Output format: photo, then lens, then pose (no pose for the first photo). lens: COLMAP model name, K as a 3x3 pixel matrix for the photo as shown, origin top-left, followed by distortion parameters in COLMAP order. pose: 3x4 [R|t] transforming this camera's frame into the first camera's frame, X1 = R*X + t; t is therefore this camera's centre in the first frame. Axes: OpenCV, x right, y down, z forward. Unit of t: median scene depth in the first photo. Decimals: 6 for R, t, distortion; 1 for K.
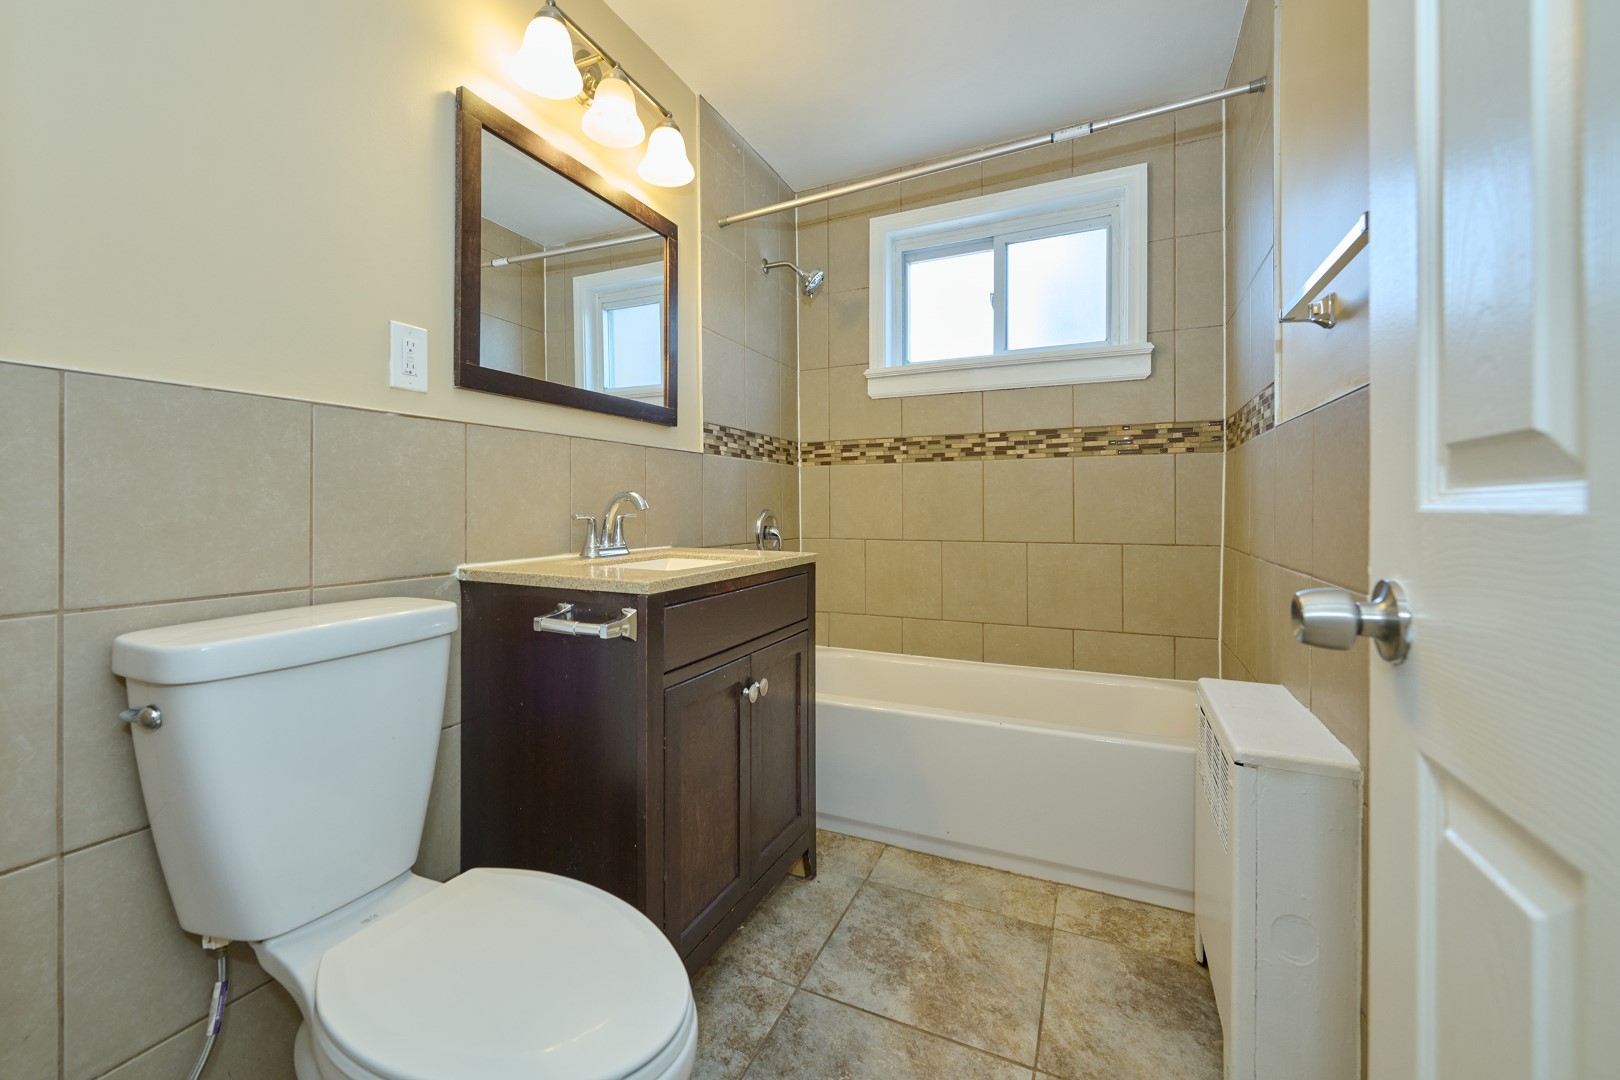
lens RADIAL K [[680.7, 0, 746.8], [0, 680.7, 510.7], [0, 0, 1]] dist [0.000385, 0.000136]
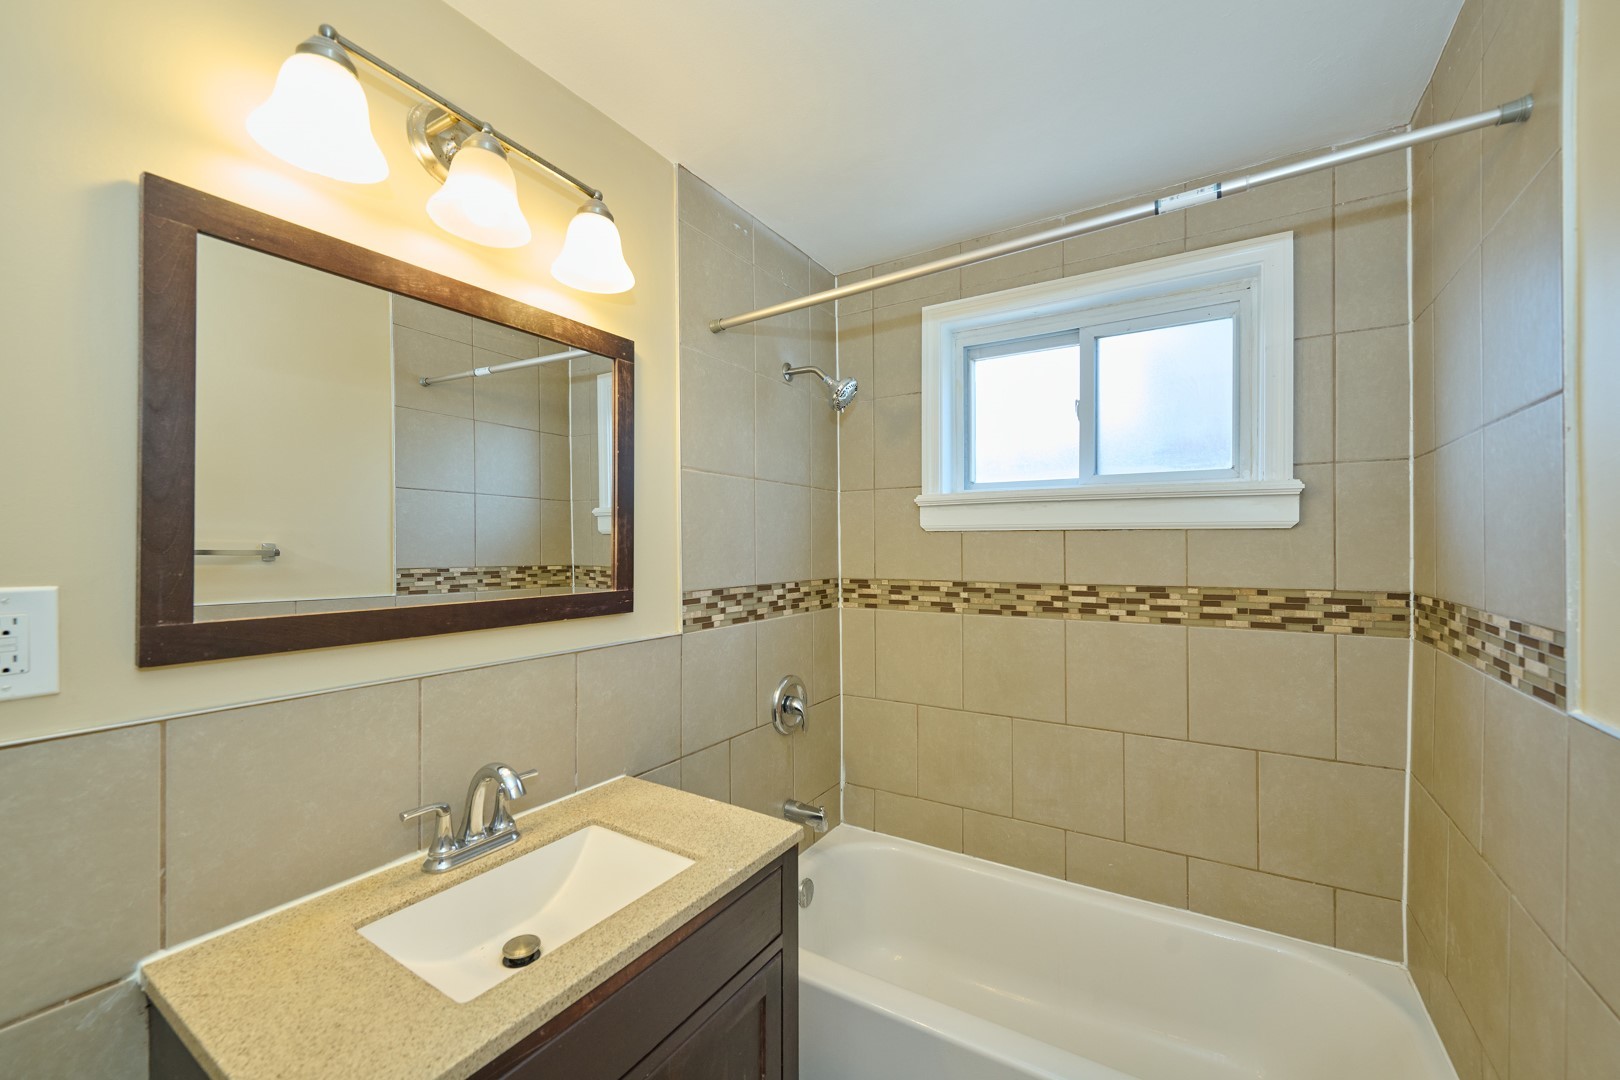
lens RADIAL K [[637.6, 0, 815.0], [0, 637.6, 545.7], [0, 0, 1]] dist [-0.002089, -0.000204]
pose [[0.997353, -0.000131, -0.072707, 0.121102], [-0.000143, 0.999993, -0.003753, -0.161092], [0.072707, 0.003753, 0.997346, 0.268476]]
